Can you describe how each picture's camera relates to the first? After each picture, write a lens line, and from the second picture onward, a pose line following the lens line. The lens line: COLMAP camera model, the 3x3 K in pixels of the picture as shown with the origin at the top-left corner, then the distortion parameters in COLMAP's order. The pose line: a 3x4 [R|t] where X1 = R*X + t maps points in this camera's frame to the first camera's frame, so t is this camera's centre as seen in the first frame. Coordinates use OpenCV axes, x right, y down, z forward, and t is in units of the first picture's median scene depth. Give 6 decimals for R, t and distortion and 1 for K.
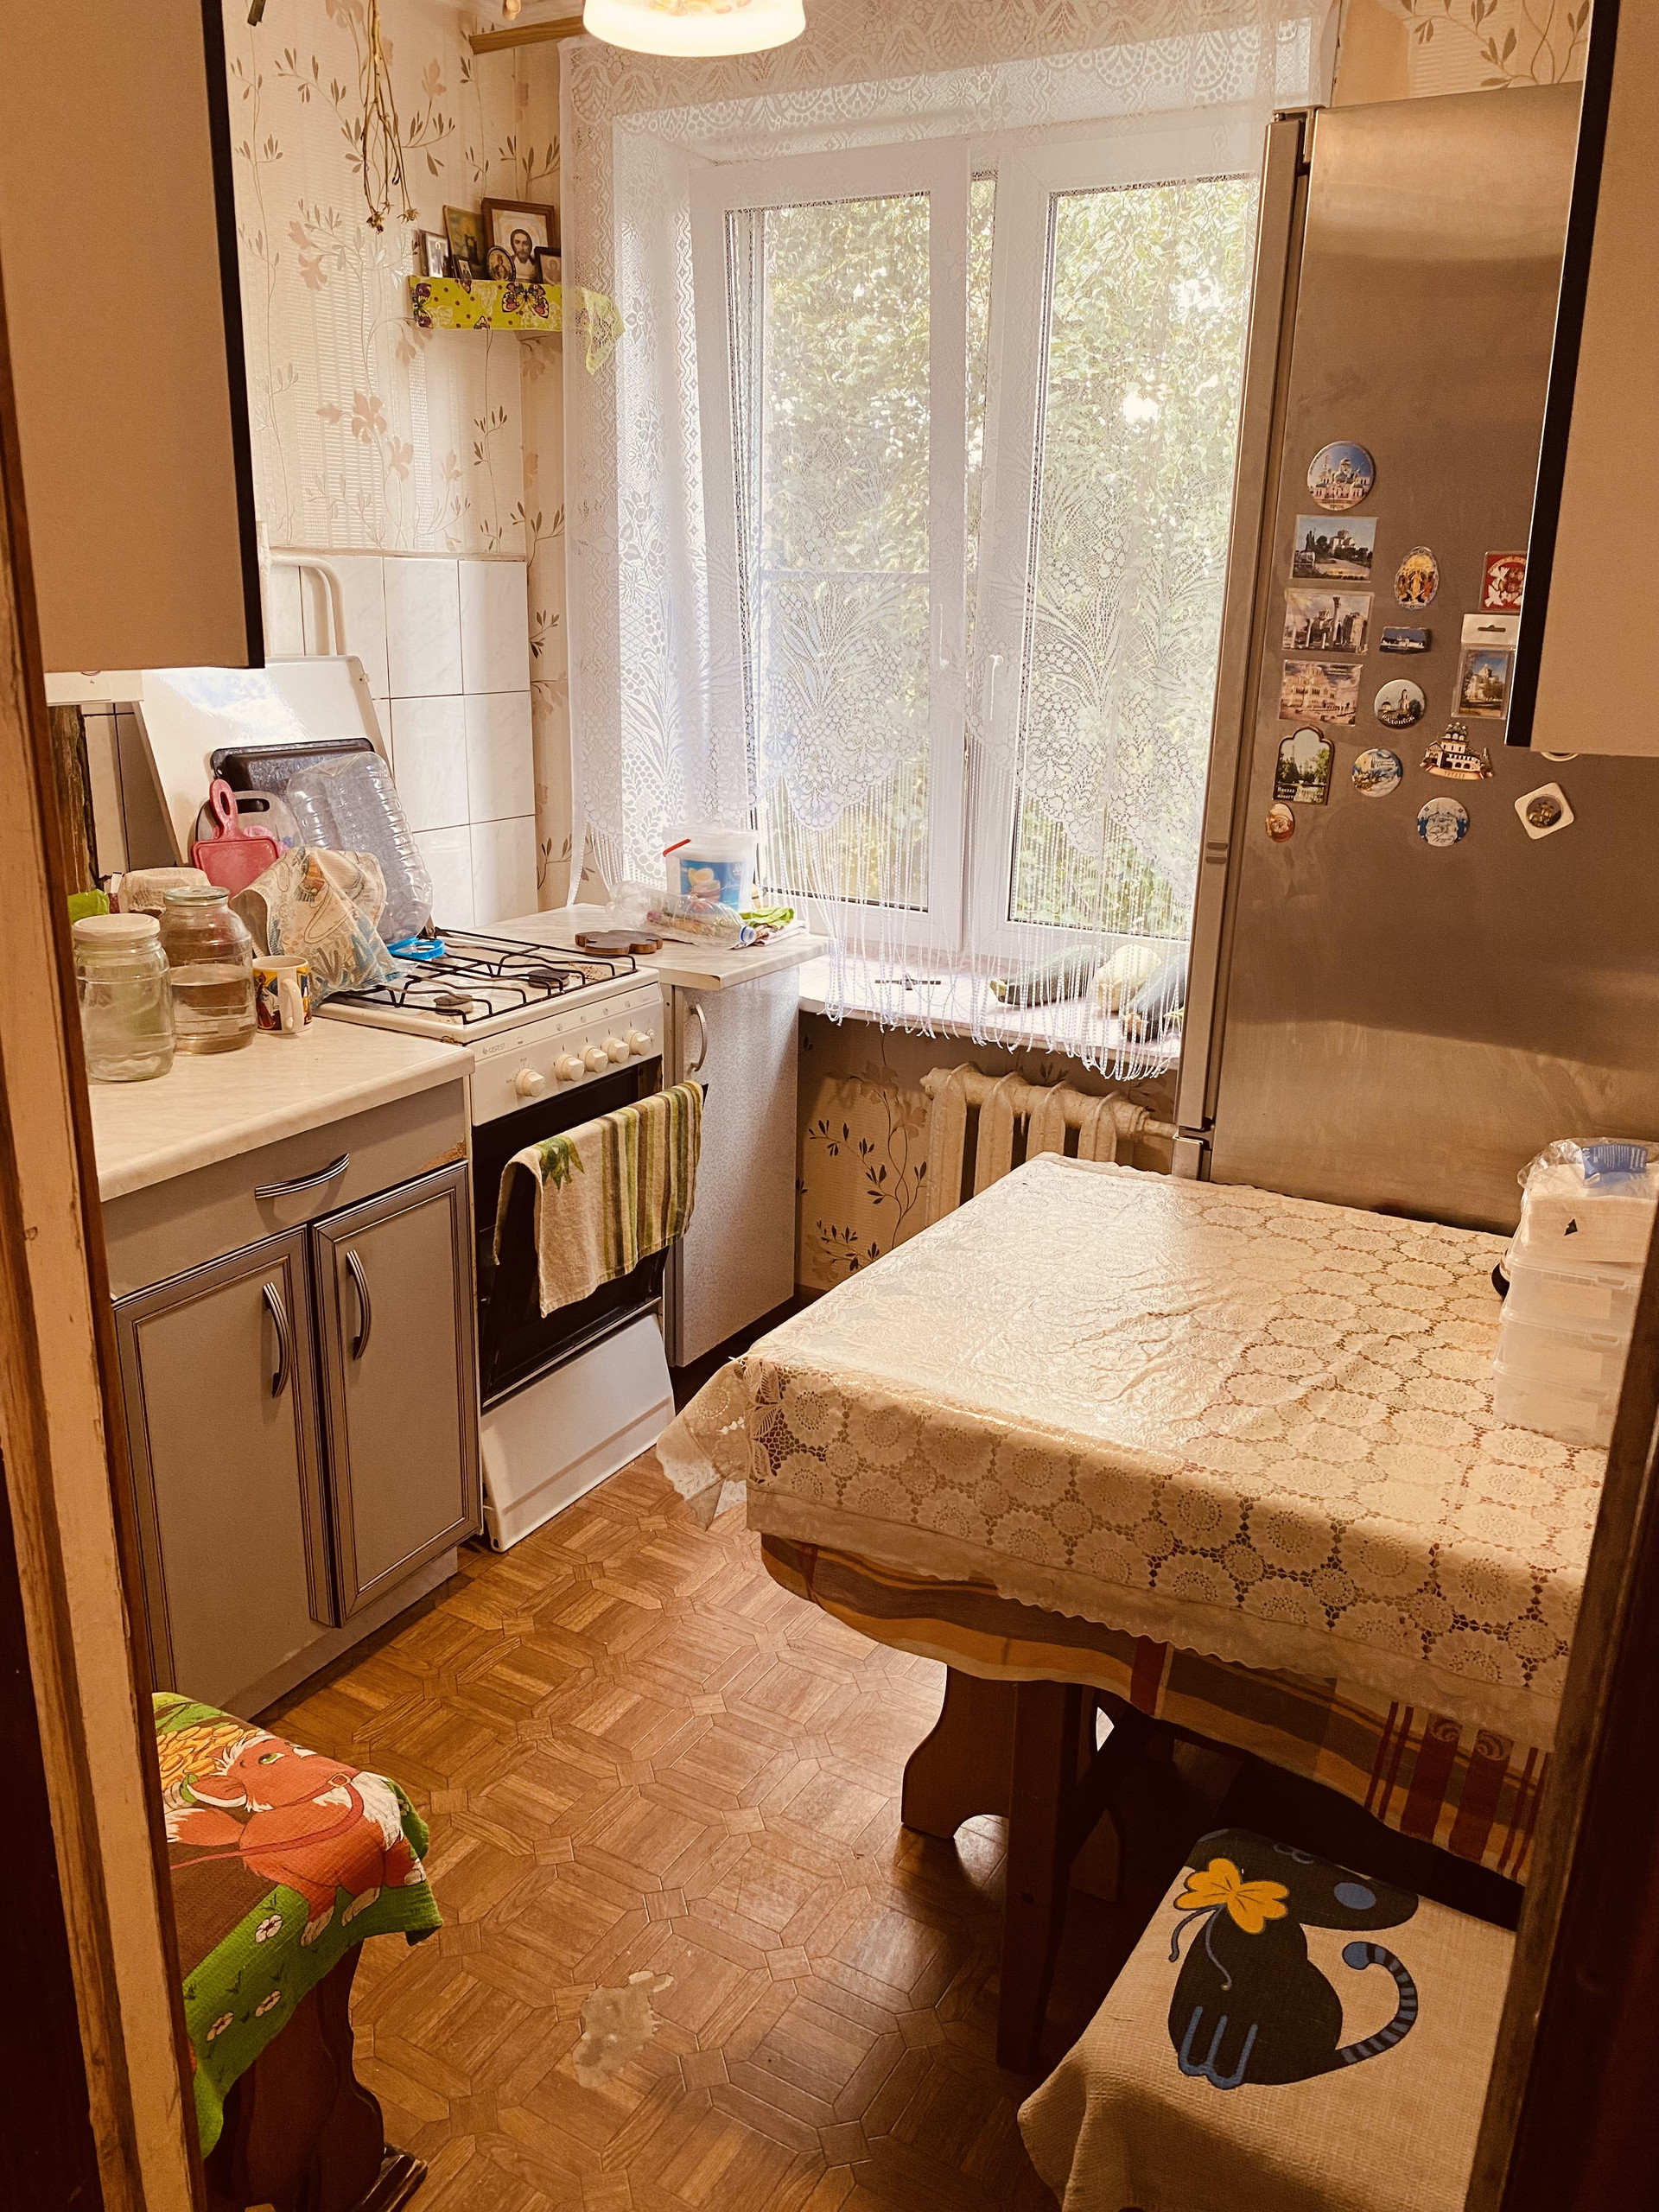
lens RADIAL K [[1693.9, 0, 829.5], [0, 1693.9, 1106.0], [0, 0, 1]] dist [-0.030111, 0.000762]
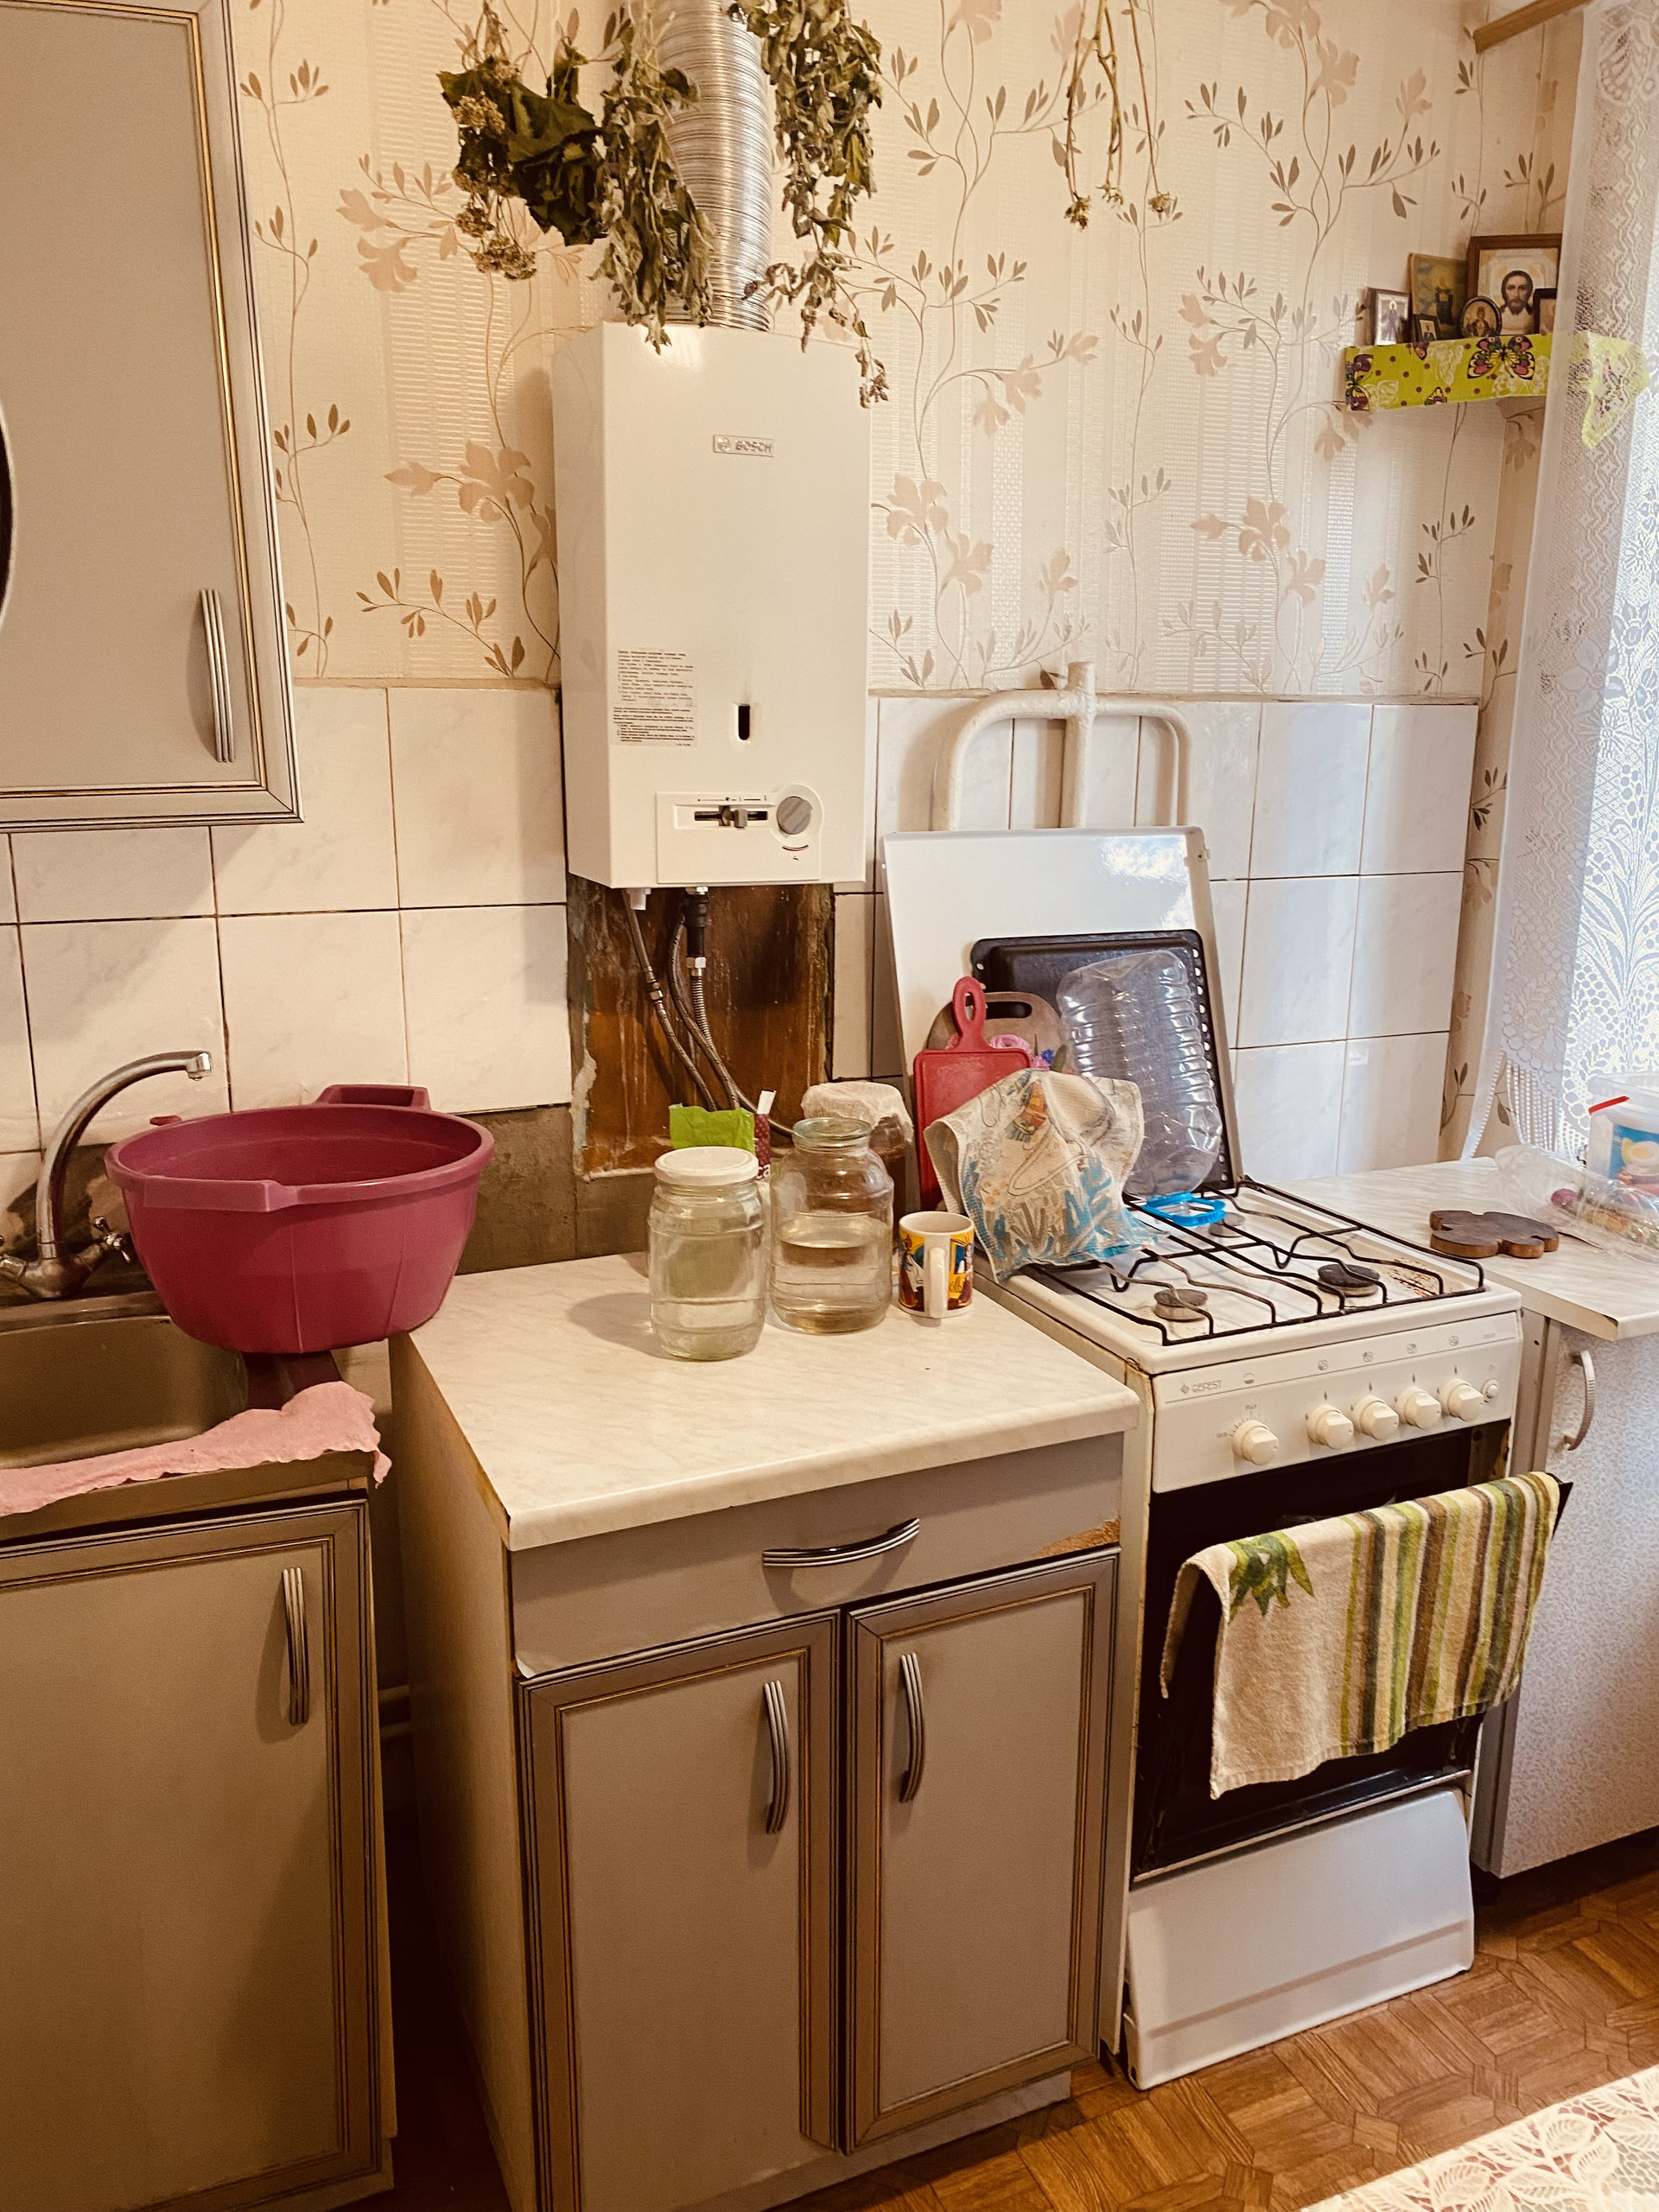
lens RADIAL K [[1643.2, 0, 829.5], [0, 1643.2, 1106.0], [0, 0, 1]] dist [0.072447, -0.107902]
pose [[0.800167, 0.111427, -0.589336, 0.061569], [-0.160097, 0.986620, -0.030829, -0.092794], [0.578015, 0.119019, 0.807300, 0.311232]]
